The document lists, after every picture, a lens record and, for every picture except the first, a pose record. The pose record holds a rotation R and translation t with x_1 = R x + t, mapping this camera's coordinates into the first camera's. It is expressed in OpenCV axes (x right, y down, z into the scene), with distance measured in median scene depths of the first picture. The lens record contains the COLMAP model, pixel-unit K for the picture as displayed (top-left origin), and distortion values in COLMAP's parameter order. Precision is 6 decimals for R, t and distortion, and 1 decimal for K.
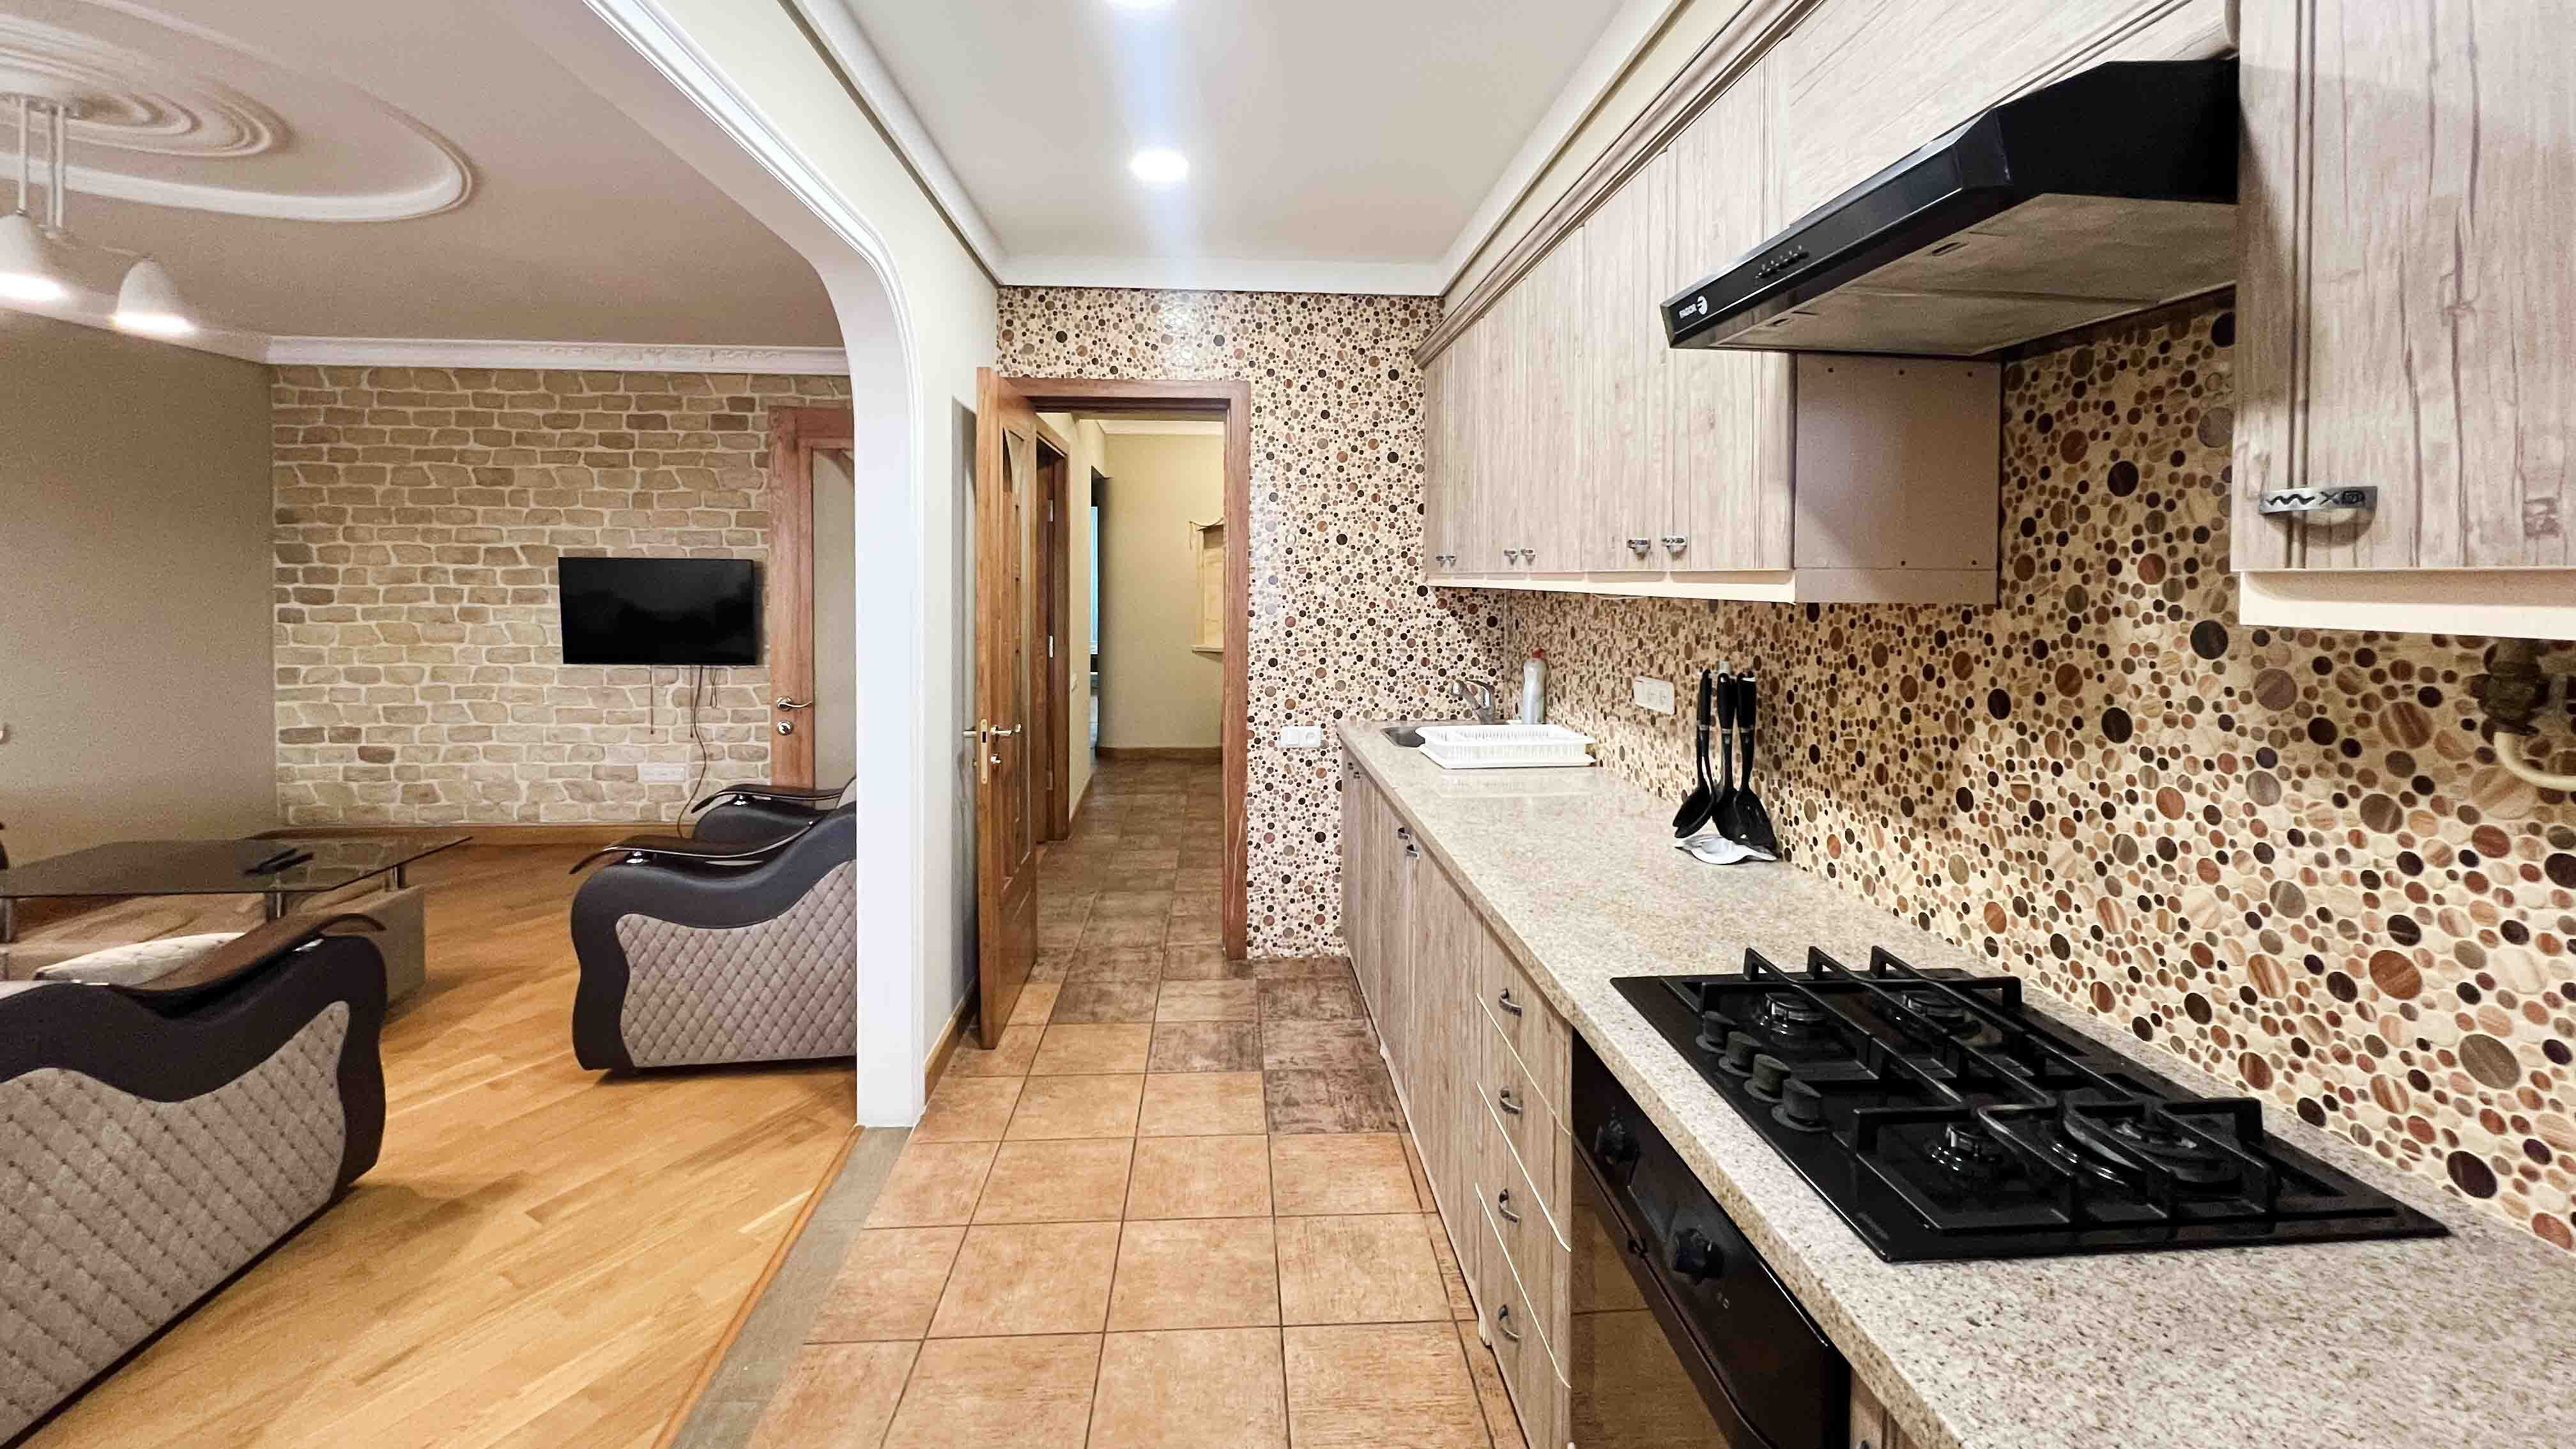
lens RADIAL K [[1031.0, 0, 1283.8], [0, 1031.0, 589.0], [0, 0, 1]] dist [-0.003029, 0.000738]
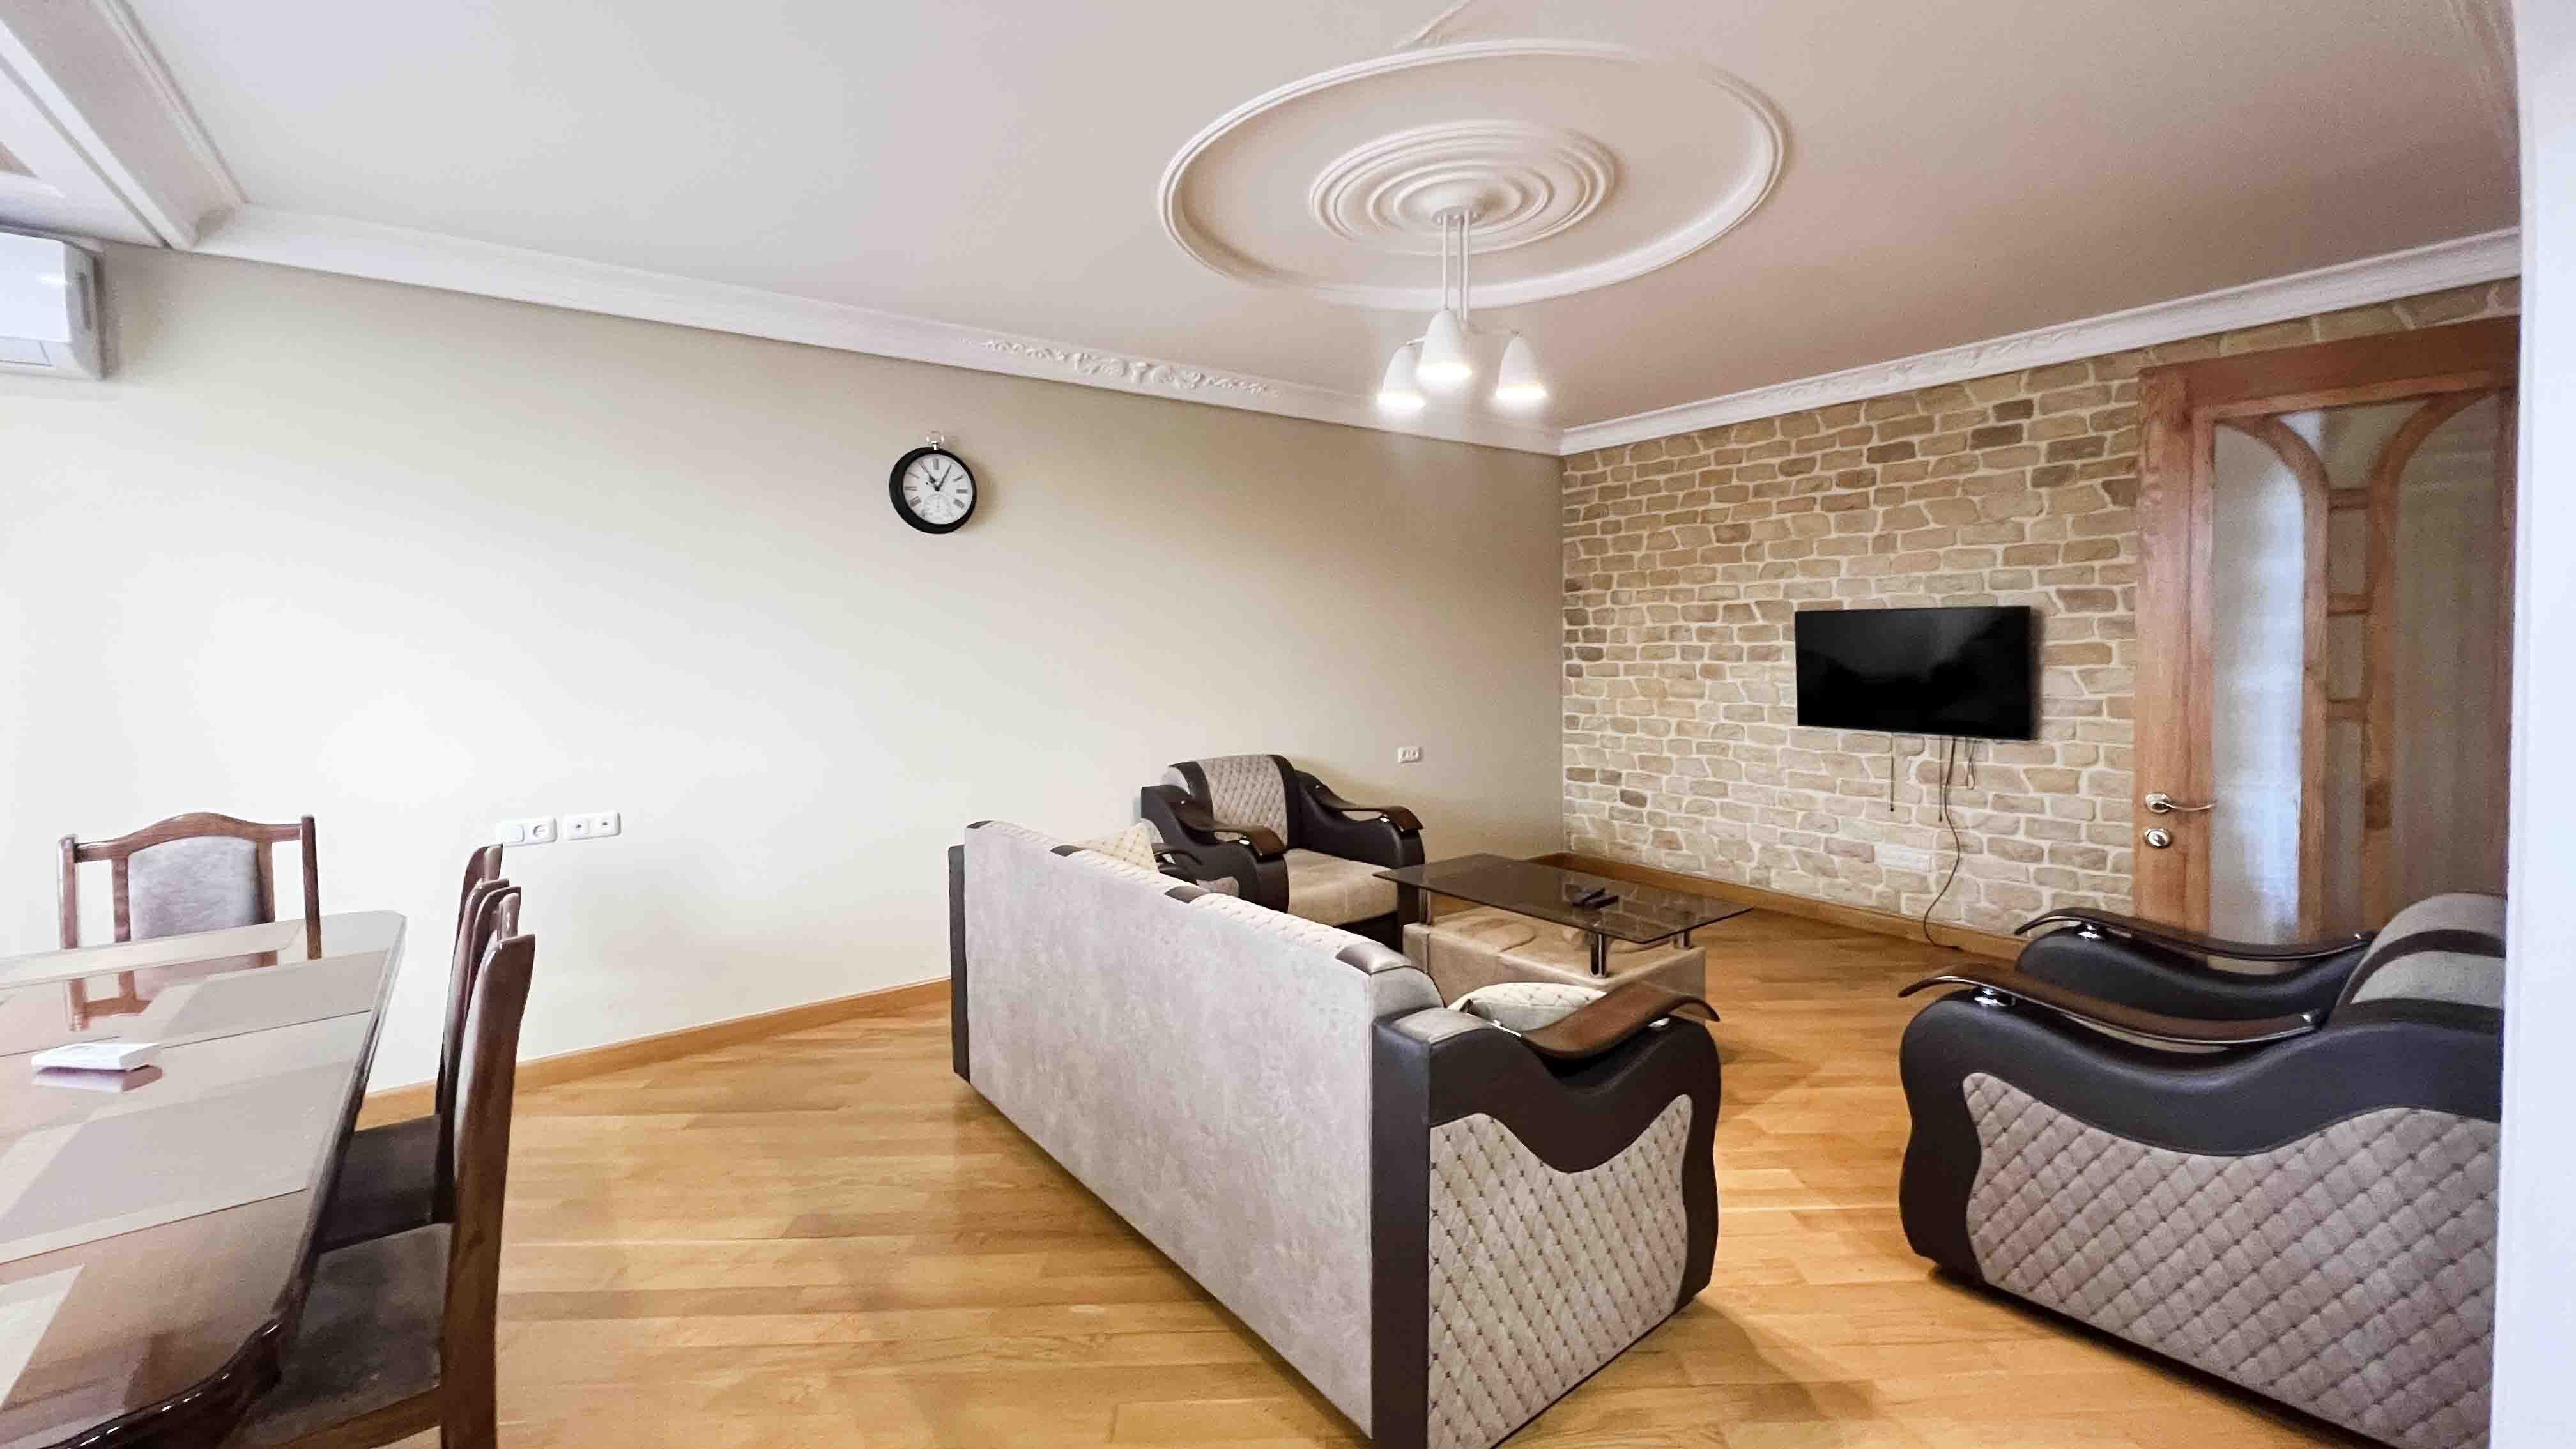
lens RADIAL K [[1031.0, 0, 1281.0], [0, 1031.0, 676.6], [0, 0, 1]] dist [-0.003029, 0.000738]
pose [[0.529597, 0.016507, -0.848089, -0.212766], [-0.000586, 0.999818, 0.019094, 0.014682], [0.848249, -0.009615, 0.529510, 0.143200]]
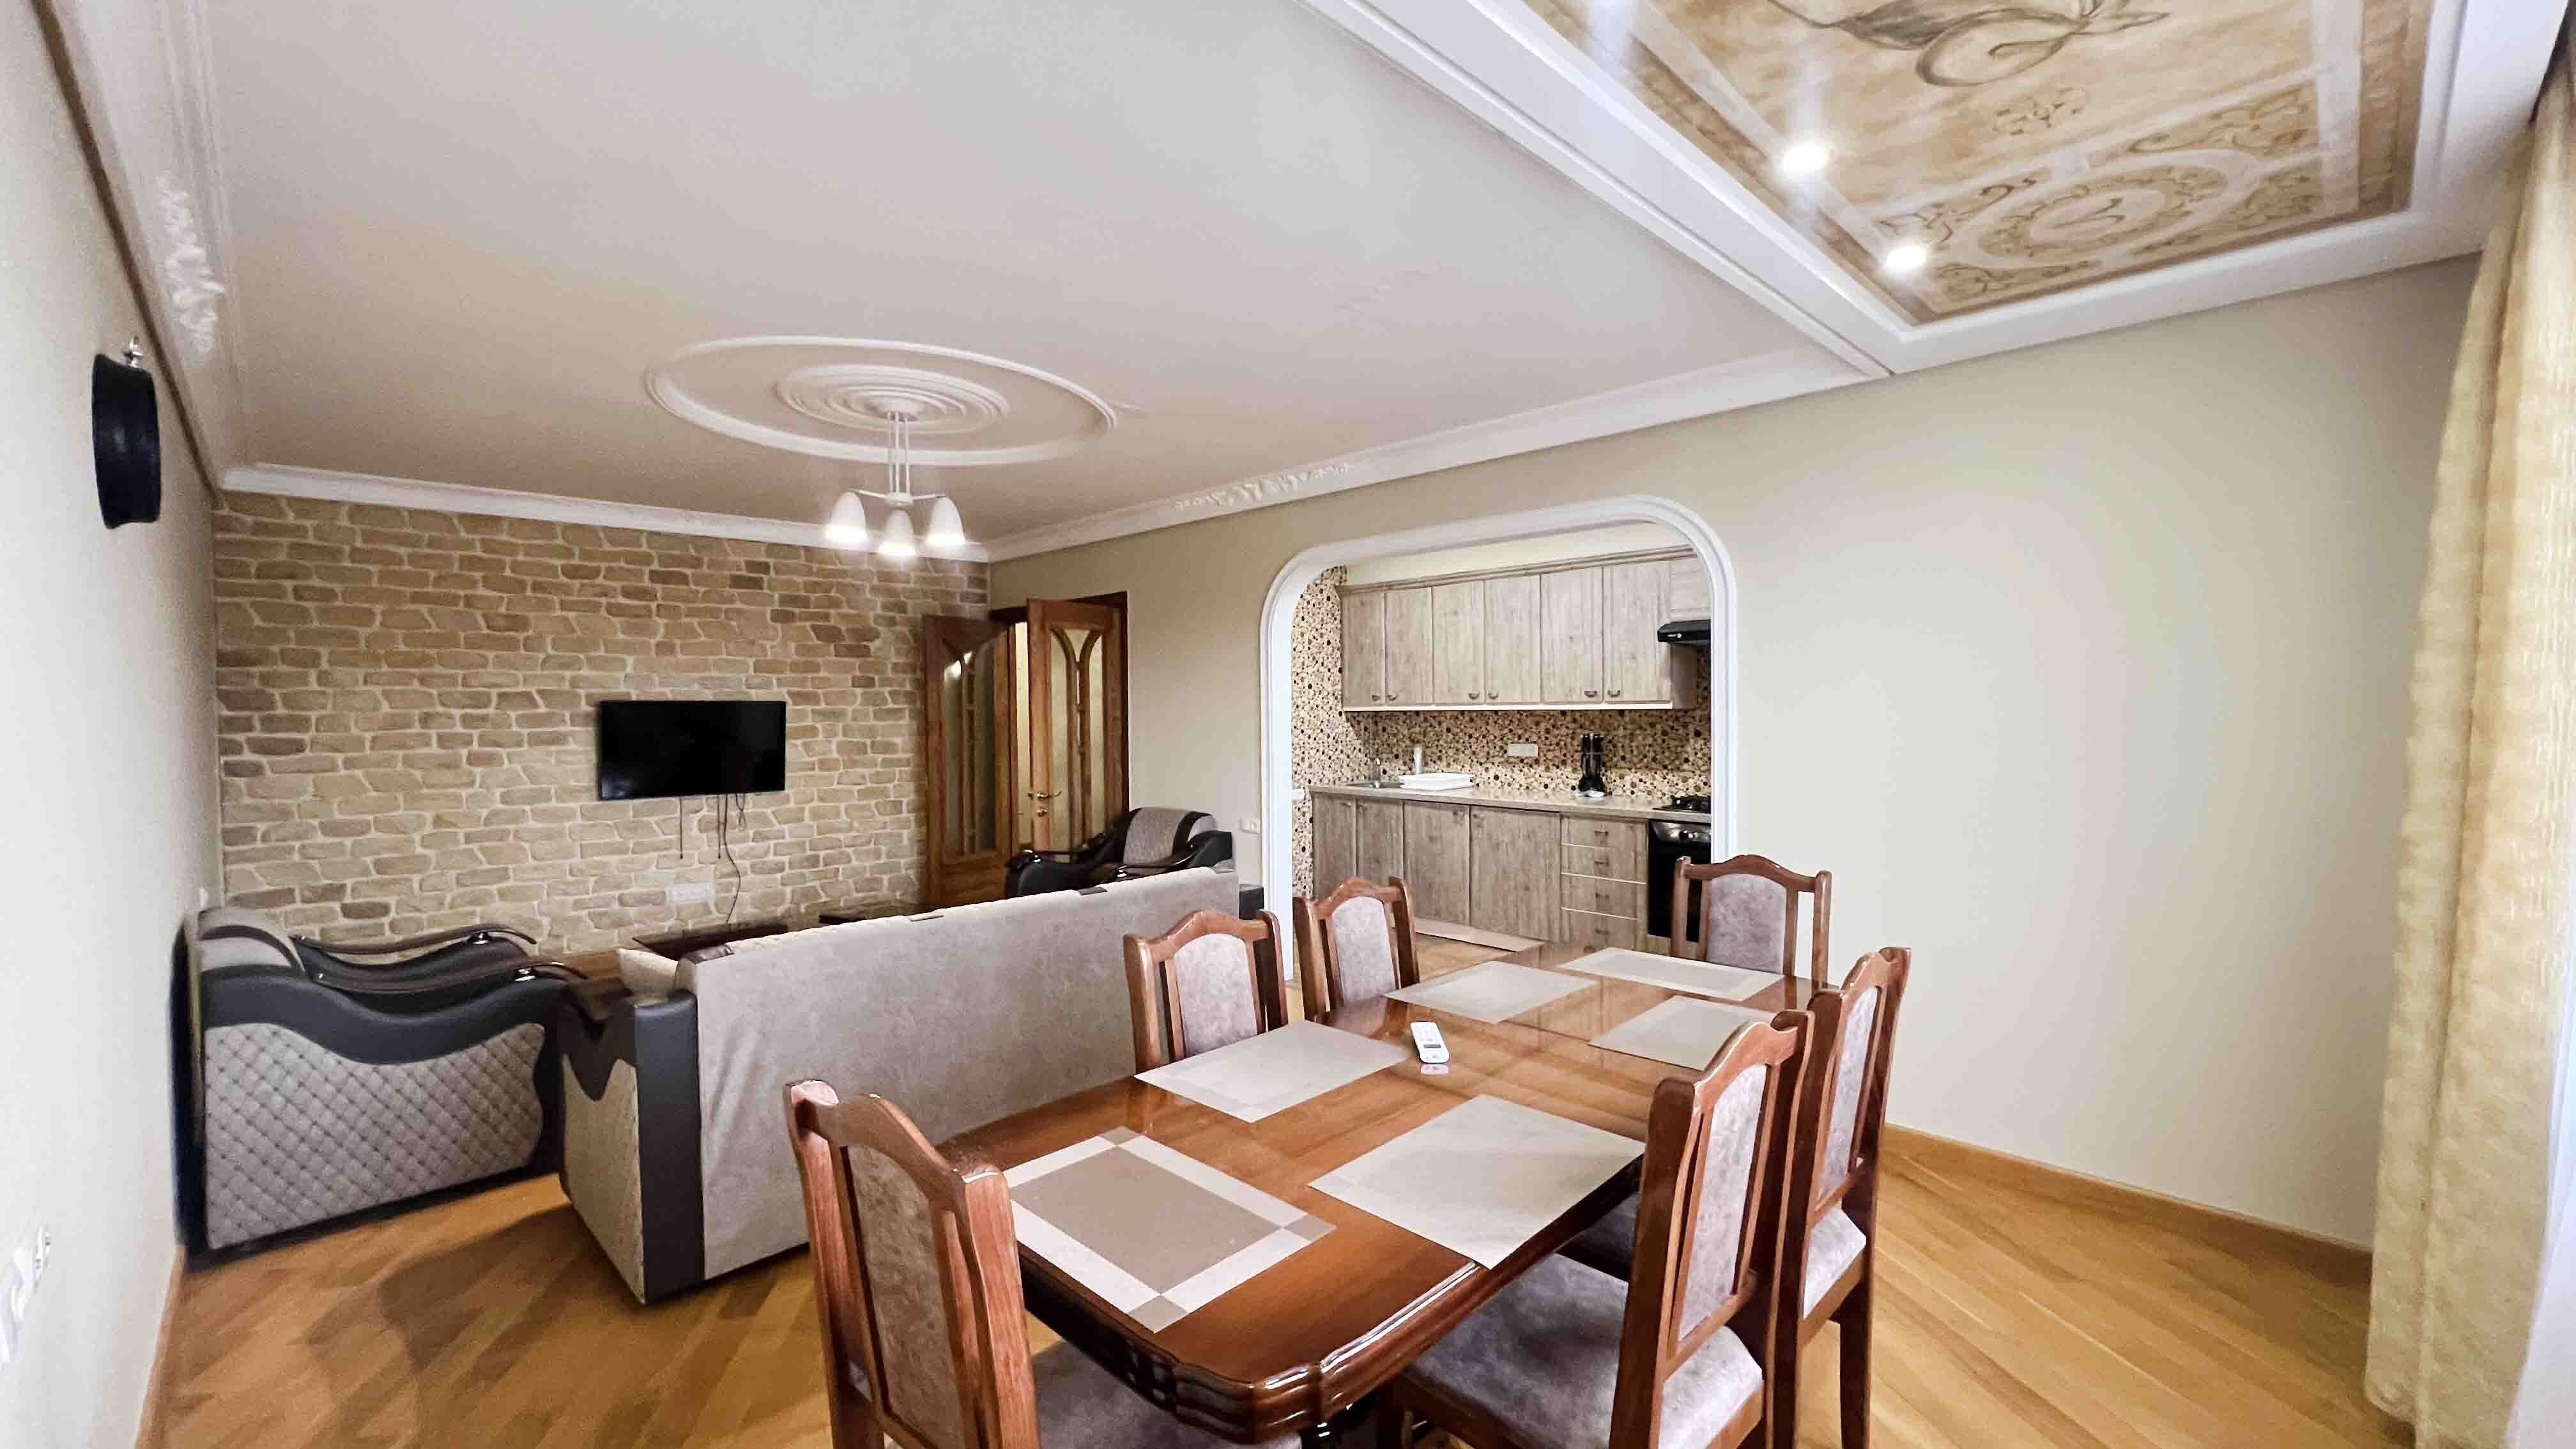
lens RADIAL K [[1031.0, 0, 1284.3], [0, 1031.0, 728.9], [0, 0, 1]] dist [-0.003029, 0.000738]
pose [[0.766919, -0.028061, 0.641131, -1.163959], [0.024069, 0.999598, 0.014959, -0.001061], [-0.641293, 0.003959, 0.767286, -0.384681]]
